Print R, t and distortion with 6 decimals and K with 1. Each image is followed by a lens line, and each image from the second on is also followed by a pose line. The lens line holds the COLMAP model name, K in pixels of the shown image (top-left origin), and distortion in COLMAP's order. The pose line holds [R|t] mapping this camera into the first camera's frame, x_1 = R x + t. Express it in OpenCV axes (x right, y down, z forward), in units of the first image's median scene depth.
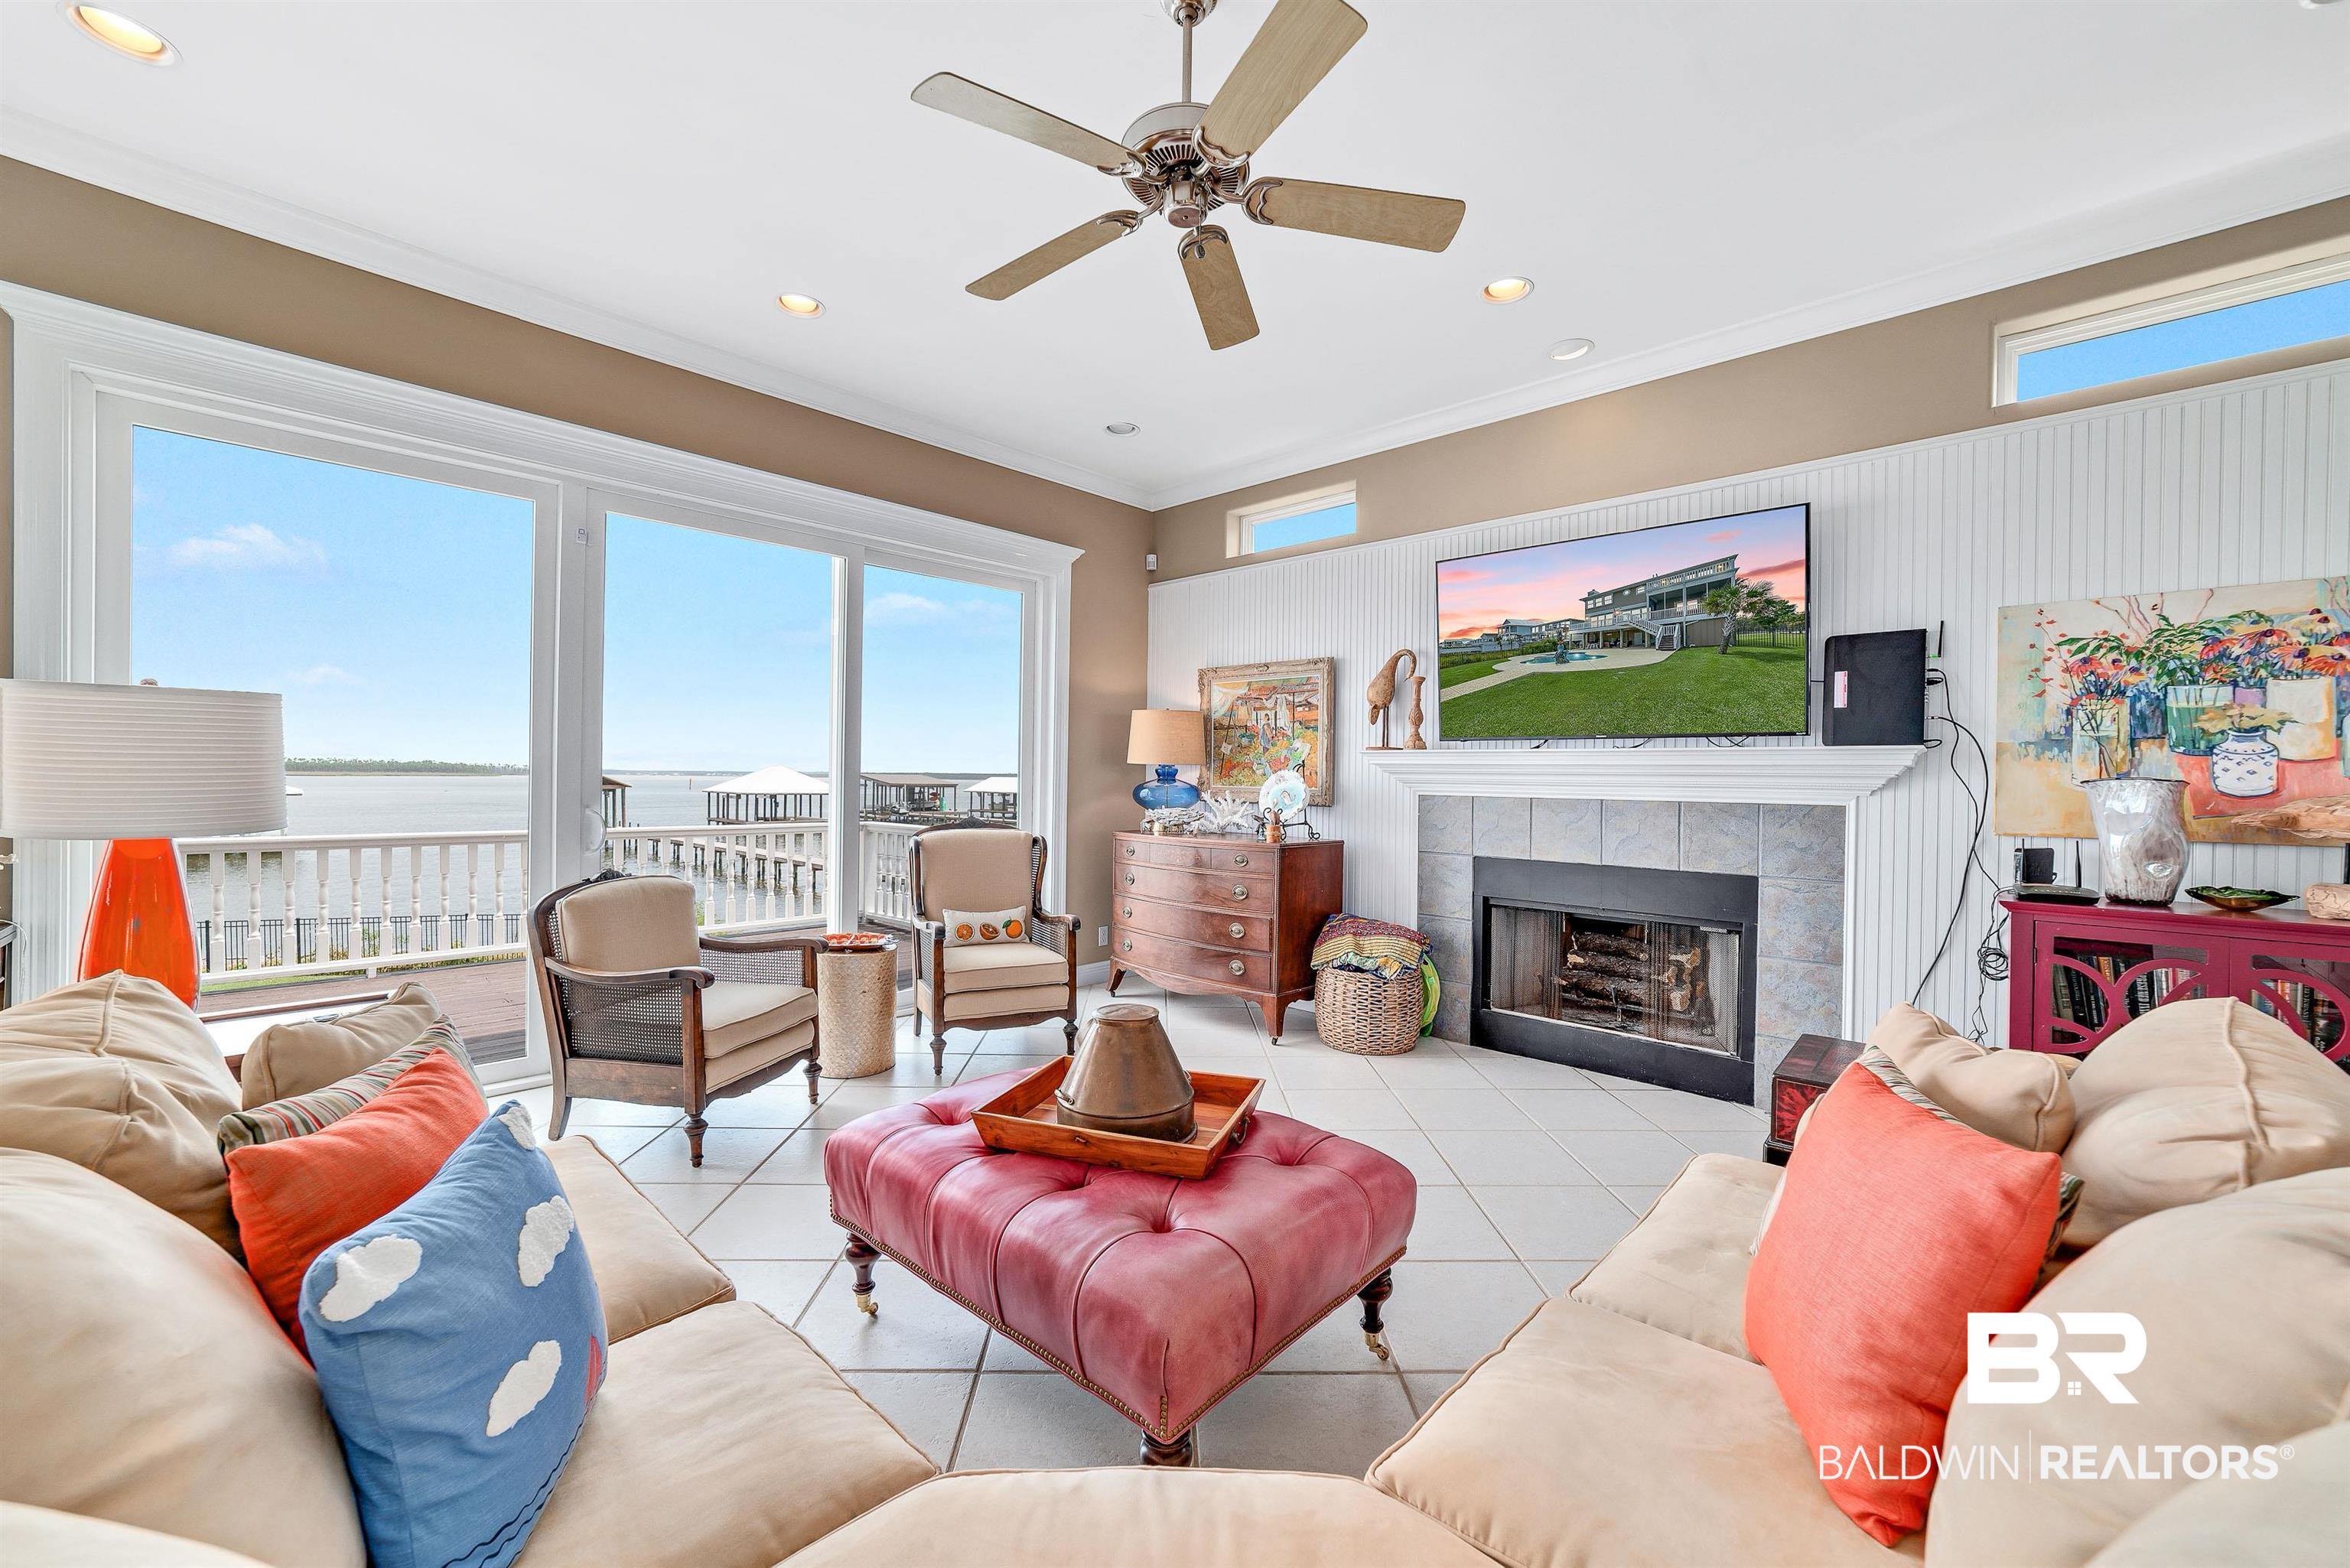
lens RADIAL K [[911.3, 0, 1185.6], [0, 911.3, 784.9], [0, 0, 1]] dist [0.000349, 0.000273]
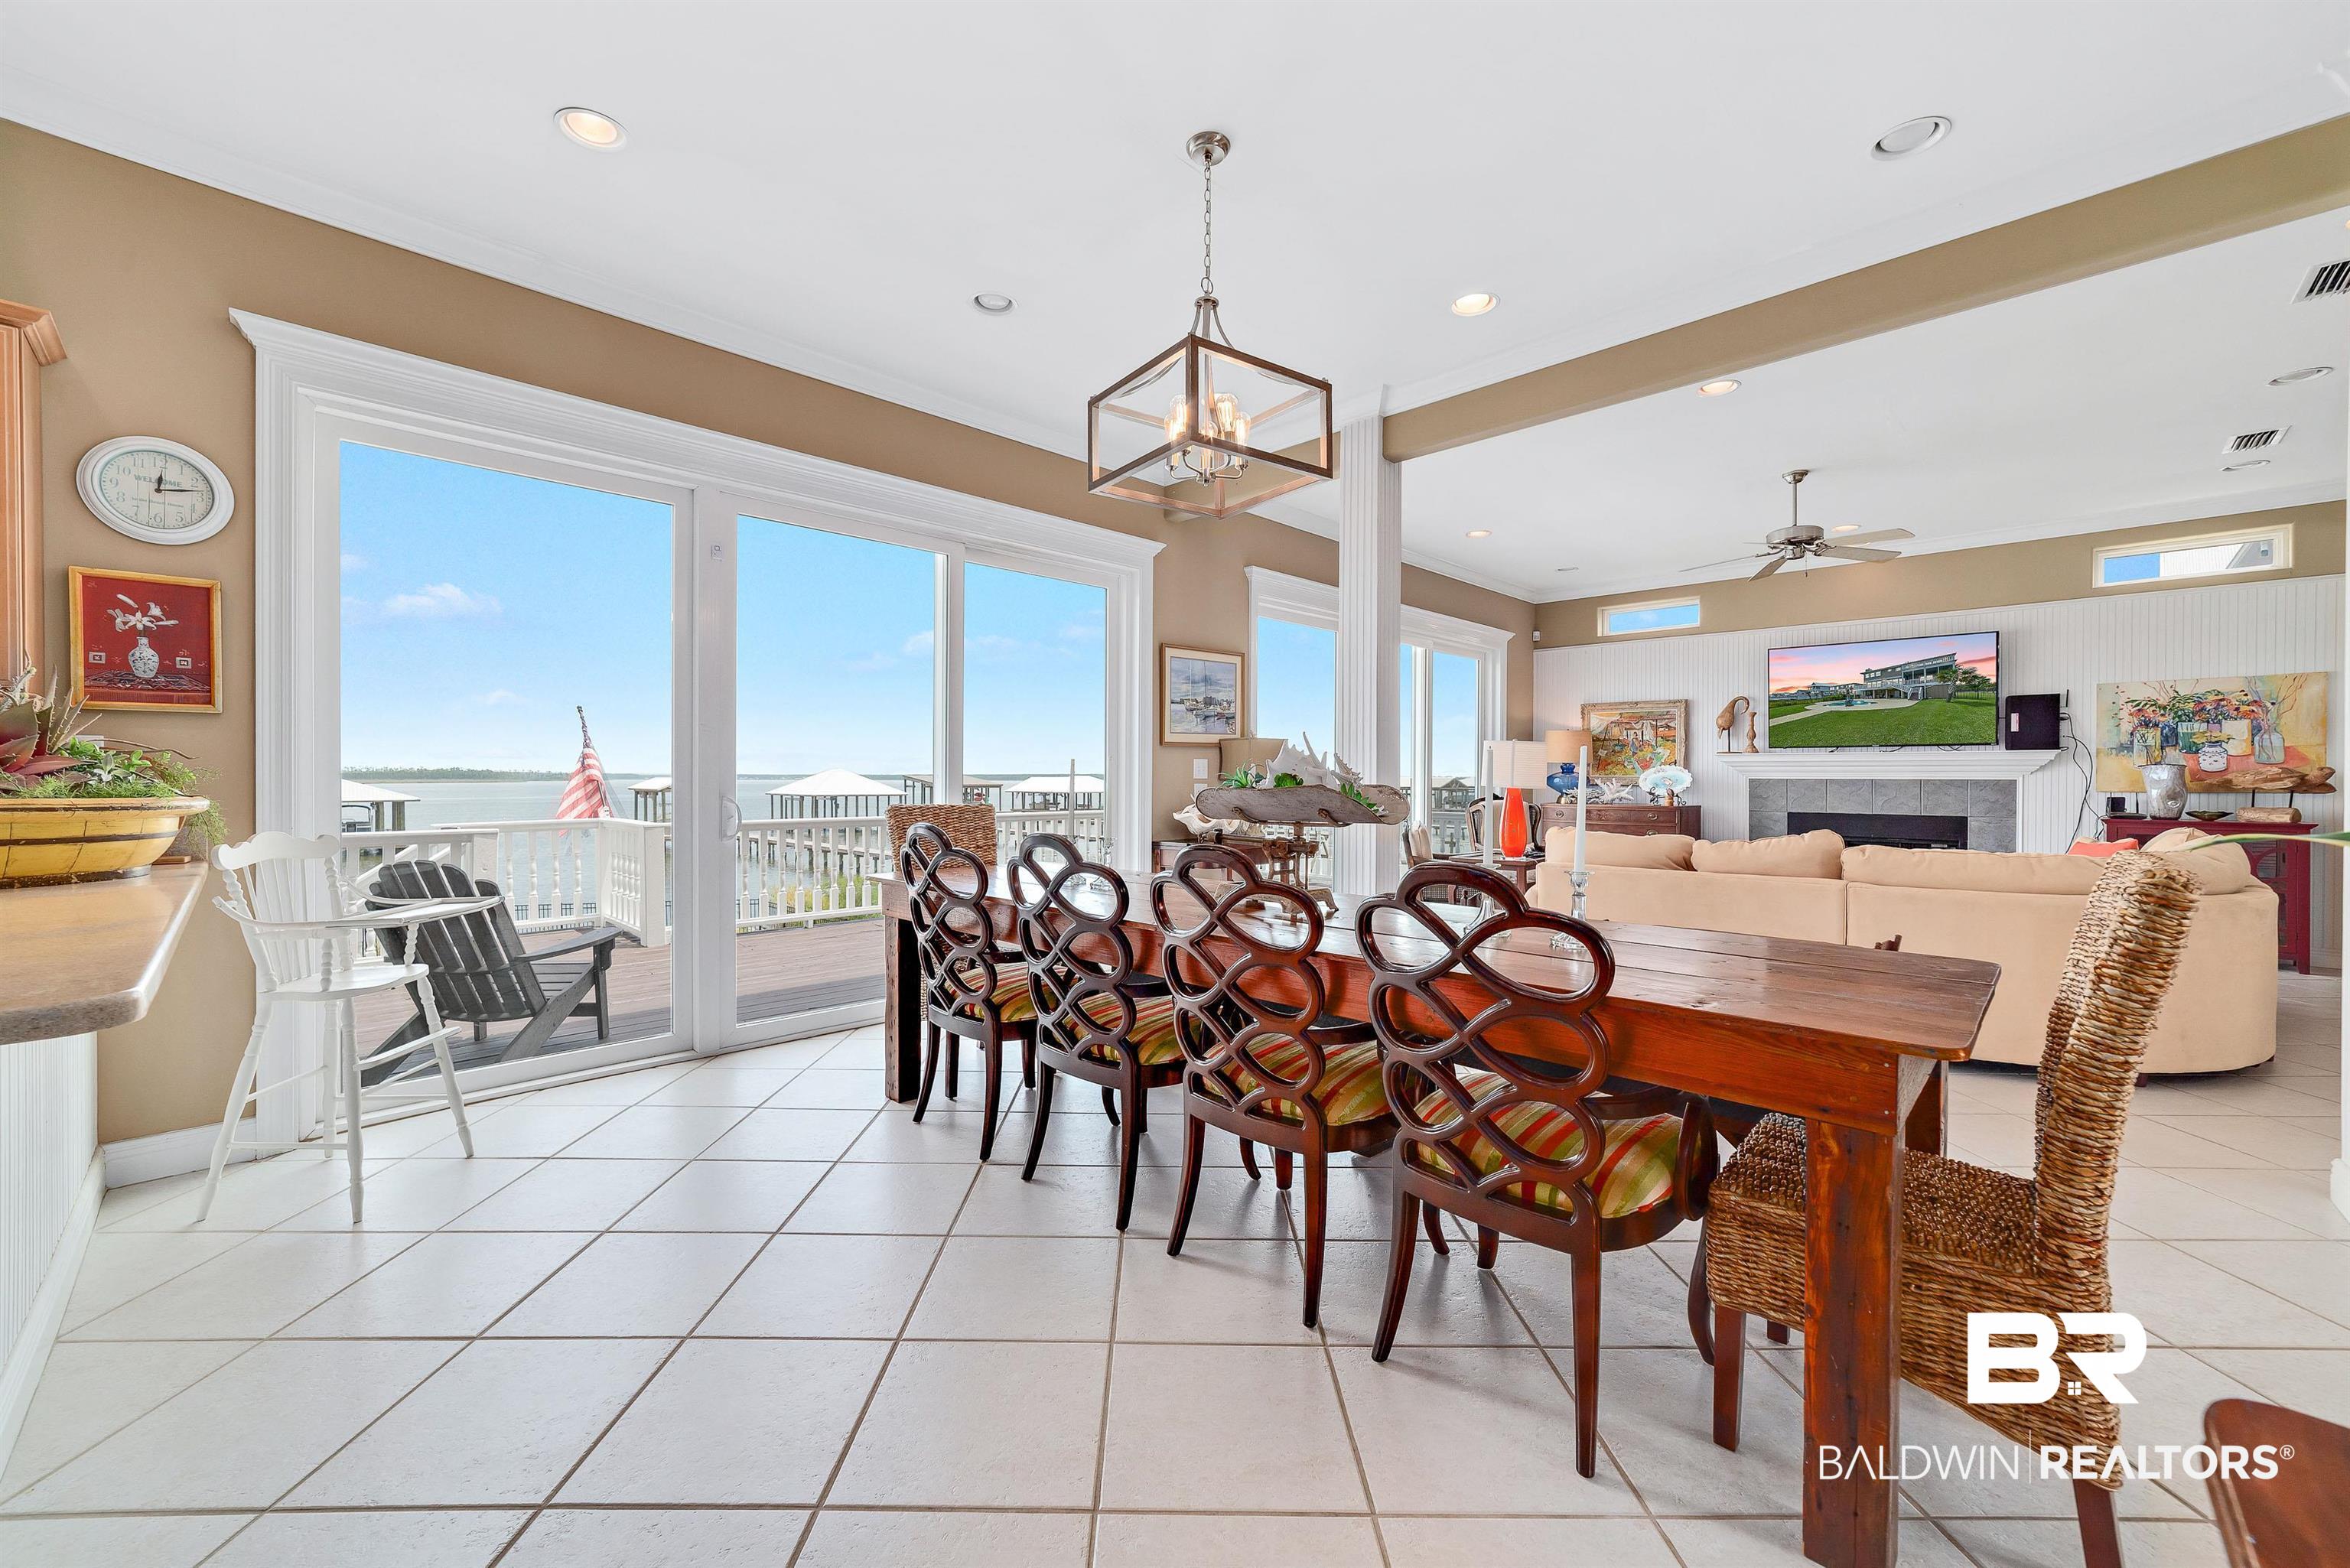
lens RADIAL K [[926.7, 0, 1165.3], [0, 926.7, 787.1], [0, 0, 1]] dist [0.000335, 0.000303]
pose [[0.999366, -0.010836, -0.033907, -1.017195], [0.010966, 0.999933, 0.003646, 0.010357], [0.033865, -0.004016, 0.999418, -1.039693]]
